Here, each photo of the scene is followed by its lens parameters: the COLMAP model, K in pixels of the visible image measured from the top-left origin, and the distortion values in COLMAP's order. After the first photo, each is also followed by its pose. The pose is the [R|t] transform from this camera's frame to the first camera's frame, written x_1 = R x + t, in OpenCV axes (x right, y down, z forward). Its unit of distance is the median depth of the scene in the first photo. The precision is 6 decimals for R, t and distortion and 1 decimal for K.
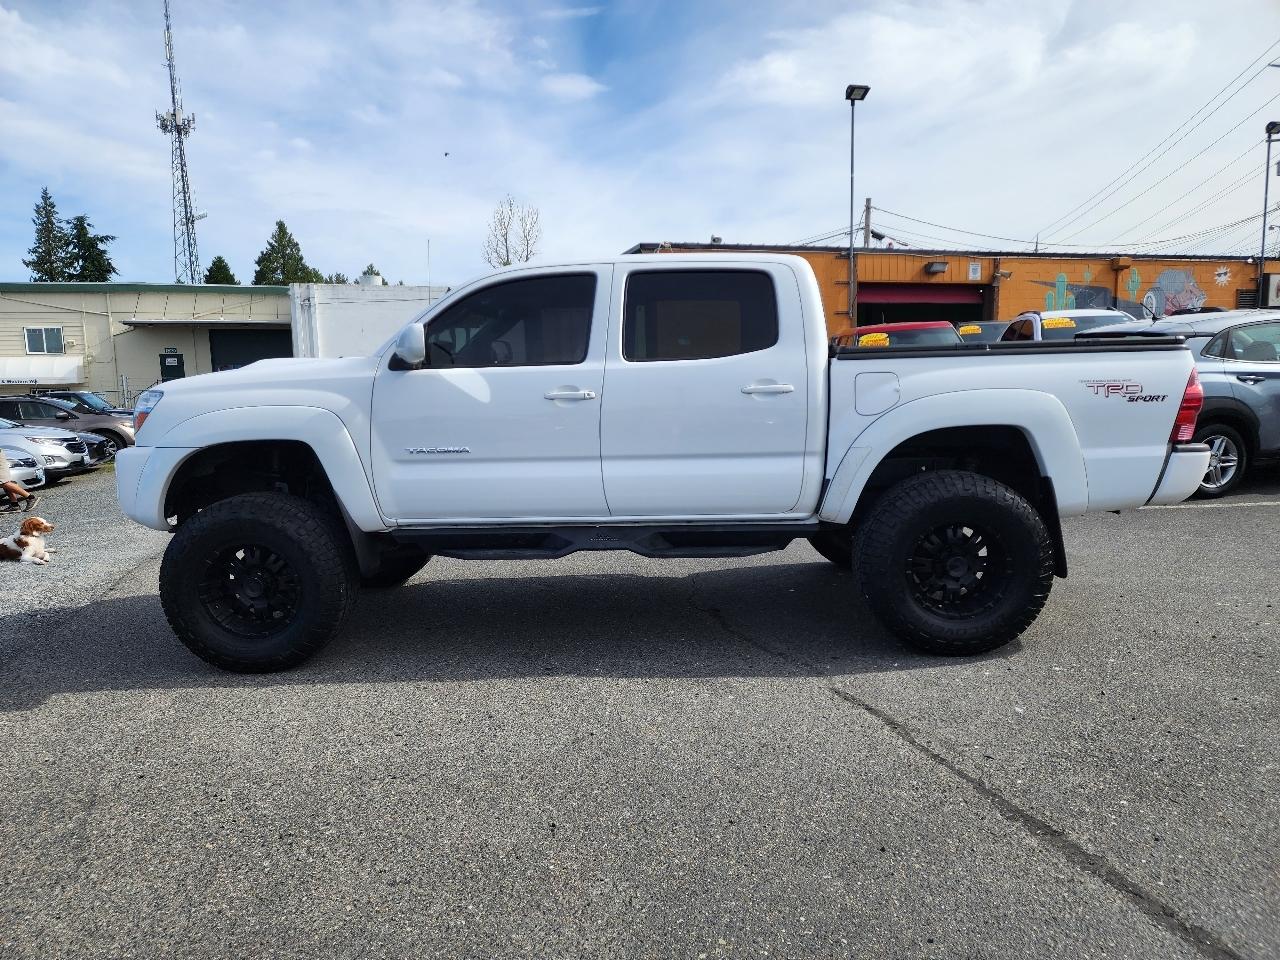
lens RADIAL K [[864.3, 0, 637.2], [0, 864.3, 482.6], [0, 0, 1]] dist [0.066108, -0.065306]
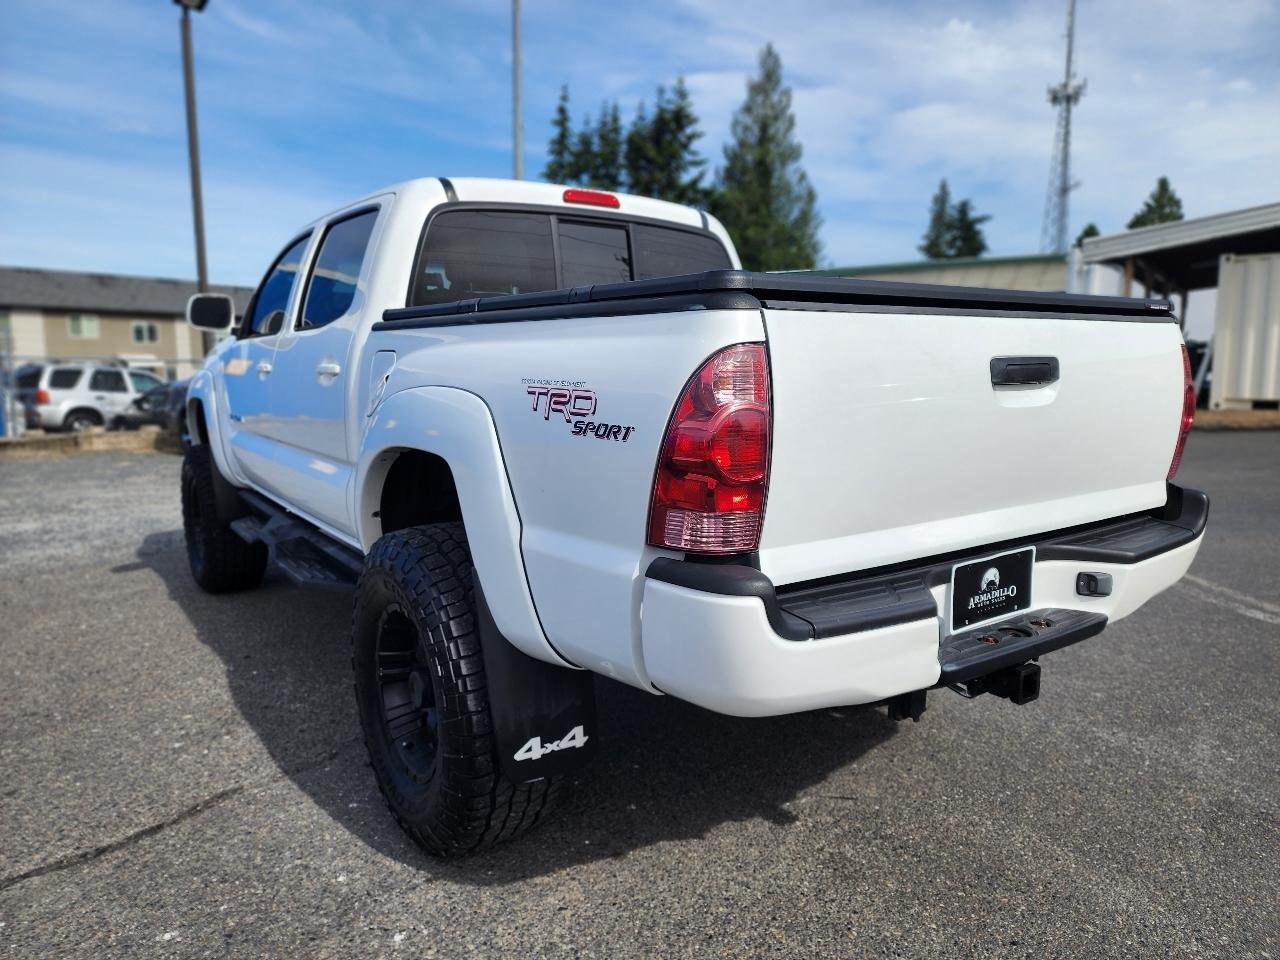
lens RADIAL K [[864.3, 0, 642.8], [0, 864.3, 477.2], [0, 0, 1]] dist [0.066108, -0.065306]
pose [[0.594934, 0.132785, -0.792731, 0.875661], [-0.112429, 0.990311, 0.081505, -0.104578], [0.795873, 0.040636, 0.604099, 0.743847]]
